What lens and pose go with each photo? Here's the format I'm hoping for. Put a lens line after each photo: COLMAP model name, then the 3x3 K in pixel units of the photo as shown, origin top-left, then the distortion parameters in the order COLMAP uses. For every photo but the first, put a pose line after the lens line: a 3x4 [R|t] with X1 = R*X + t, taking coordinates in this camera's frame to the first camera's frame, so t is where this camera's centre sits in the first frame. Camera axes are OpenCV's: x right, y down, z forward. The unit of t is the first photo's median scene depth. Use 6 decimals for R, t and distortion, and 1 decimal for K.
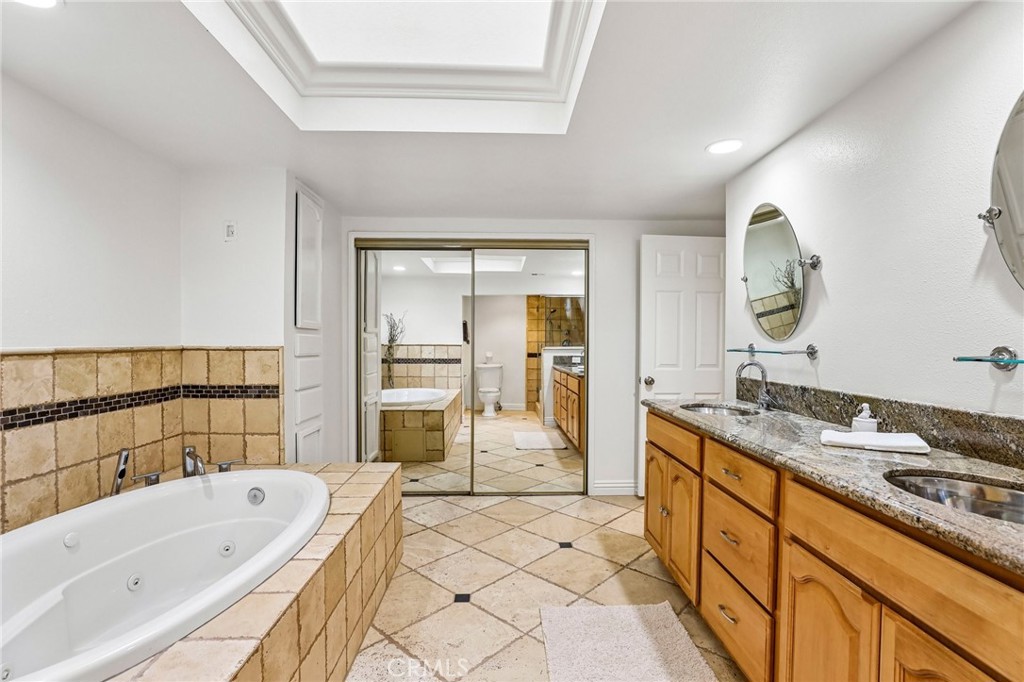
lens RADIAL K [[468.9, 0, 509.5], [0, 468.9, 345.2], [0, 0, 1]] dist [-0.039259, 0.009712]
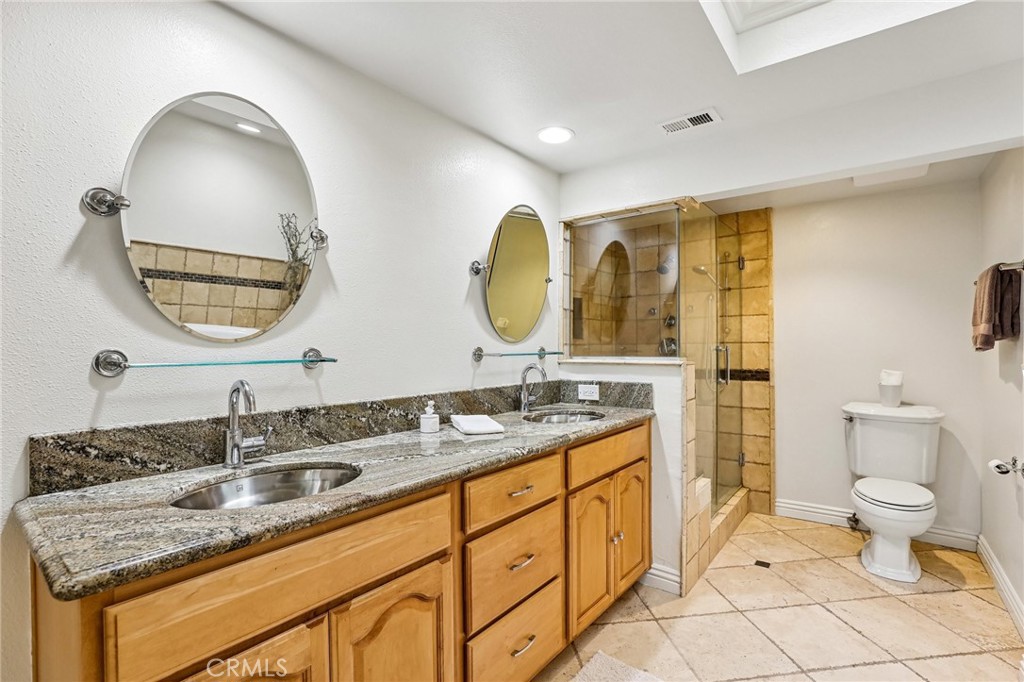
lens RADIAL K [[468.9, 0, 519.2], [0, 468.9, 341.9], [0, 0, 1]] dist [-0.039259, 0.009712]
pose [[-0.785755, 0.003150, 0.618530, -0.065831], [0.004895, 0.999987, 0.001126, -0.011239], [-0.618518, 0.003913, -0.785761, 1.429719]]
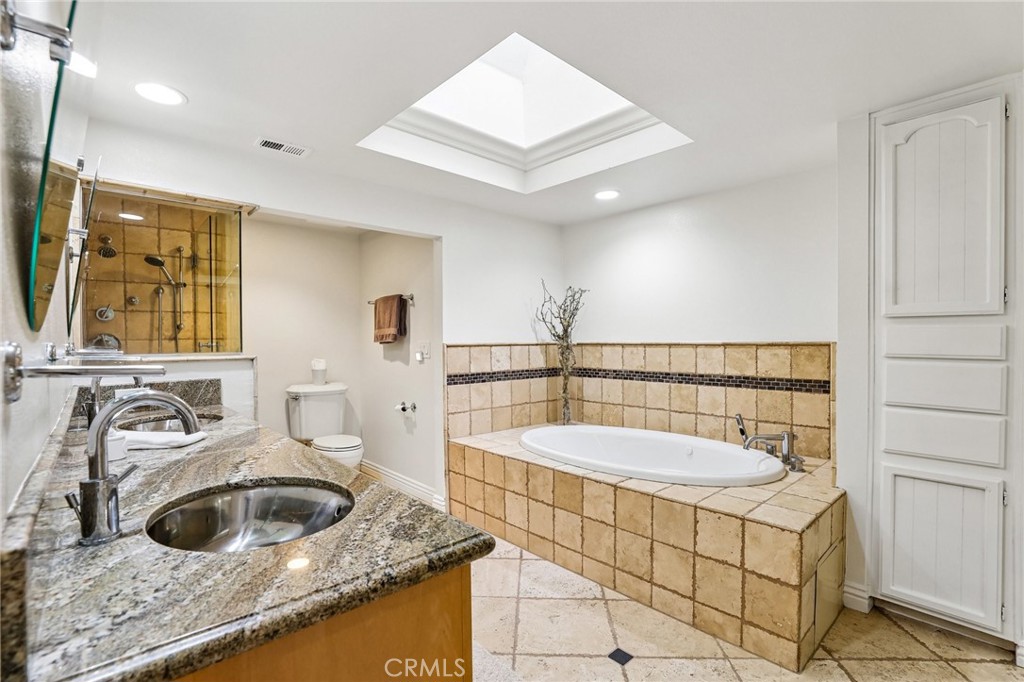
lens RADIAL K [[468.9, 0, 519.4], [0, 468.9, 342.1], [0, 0, 1]] dist [-0.039259, 0.009712]
pose [[-0.747832, 0.006956, -0.663851, 0.634874], [-0.000314, 0.999941, 0.010831, -0.009784], [0.663888, 0.008309, -0.747786, 1.688535]]
